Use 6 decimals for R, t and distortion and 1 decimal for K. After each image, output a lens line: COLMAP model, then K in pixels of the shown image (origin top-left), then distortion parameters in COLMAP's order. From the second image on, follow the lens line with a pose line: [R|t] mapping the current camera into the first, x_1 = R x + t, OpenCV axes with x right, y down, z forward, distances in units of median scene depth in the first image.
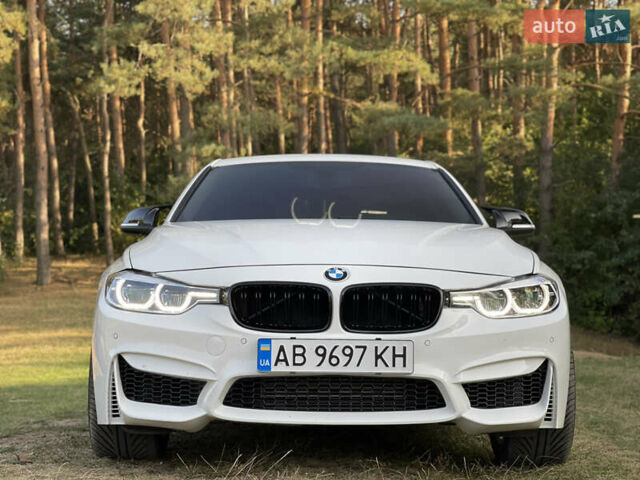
lens RADIAL K [[1176.4, 0, 323.9], [0, 1176.4, 238.2], [0, 0, 1]] dist [0.188764, 0.000000]
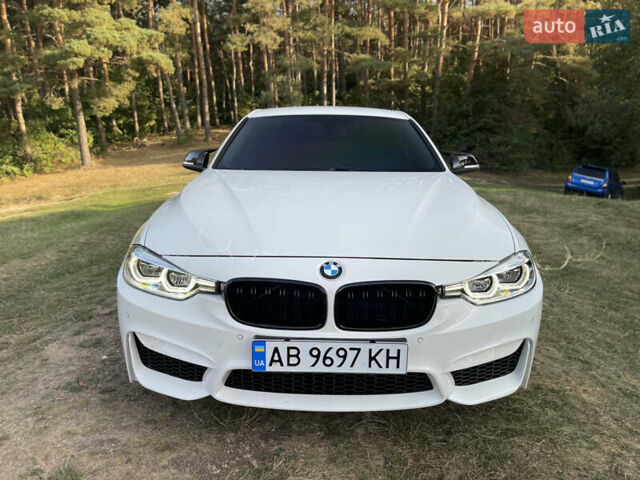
lens RADIAL K [[481.0, 0, 324.0], [0, 481.0, 239.3], [0, 0, 1]] dist [0.034593, -0.015102]
pose [[0.999763, 0.009280, -0.019691, 0.011579], [-0.004008, 0.967586, 0.252508, -0.096154], [0.021396, -0.252369, 0.967394, 0.594610]]
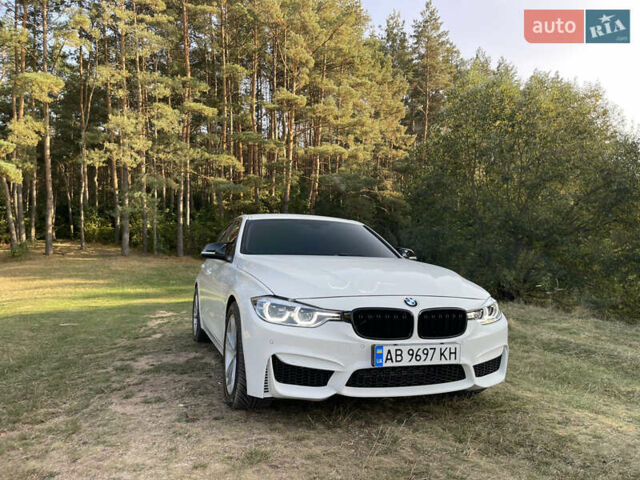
lens RADIAL K [[481.0, 0, 321.8], [0, 481.0, 242.0], [0, 0, 1]] dist [0.034593, -0.015102]
pose [[0.952102, 0.027314, 0.304559, -0.307822], [-0.032072, 0.999429, 0.010632, -0.055400], [-0.304094, -0.019890, 0.952434, 0.388531]]
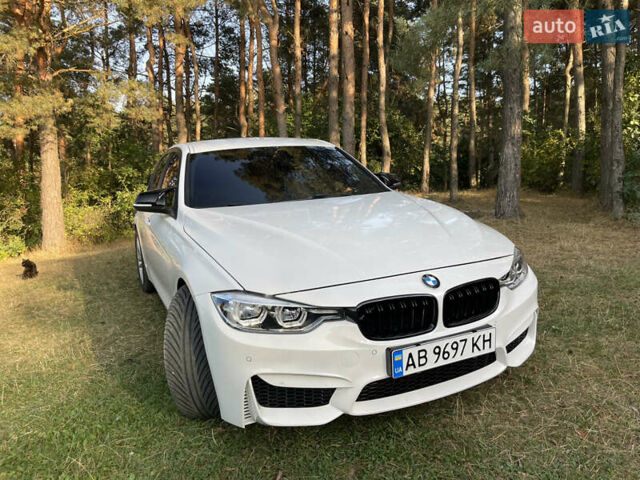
lens RADIAL K [[481.0, 0, 319.7], [0, 481.0, 241.6], [0, 0, 1]] dist [0.034593, -0.015102]
pose [[0.912850, -0.126906, 0.388071, -0.276563], [0.036511, 0.972033, 0.231989, -0.125930], [-0.406658, -0.197602, 0.891954, 0.595272]]
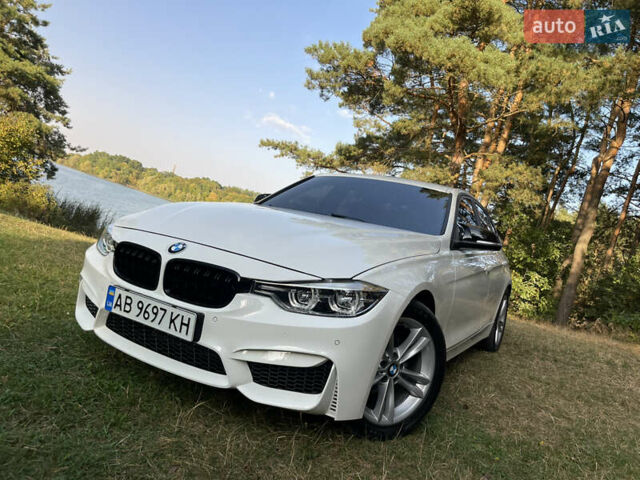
lens RADIAL K [[481.0, 0, 315.8], [0, 481.0, 242.1], [0, 0, 1]] dist [0.034593, -0.015102]
pose [[0.851462, 0.169052, -0.496421, 0.380878], [-0.146074, 0.985607, 0.085094, -0.039904], [0.503662, 0.000060, 0.863901, 0.614868]]
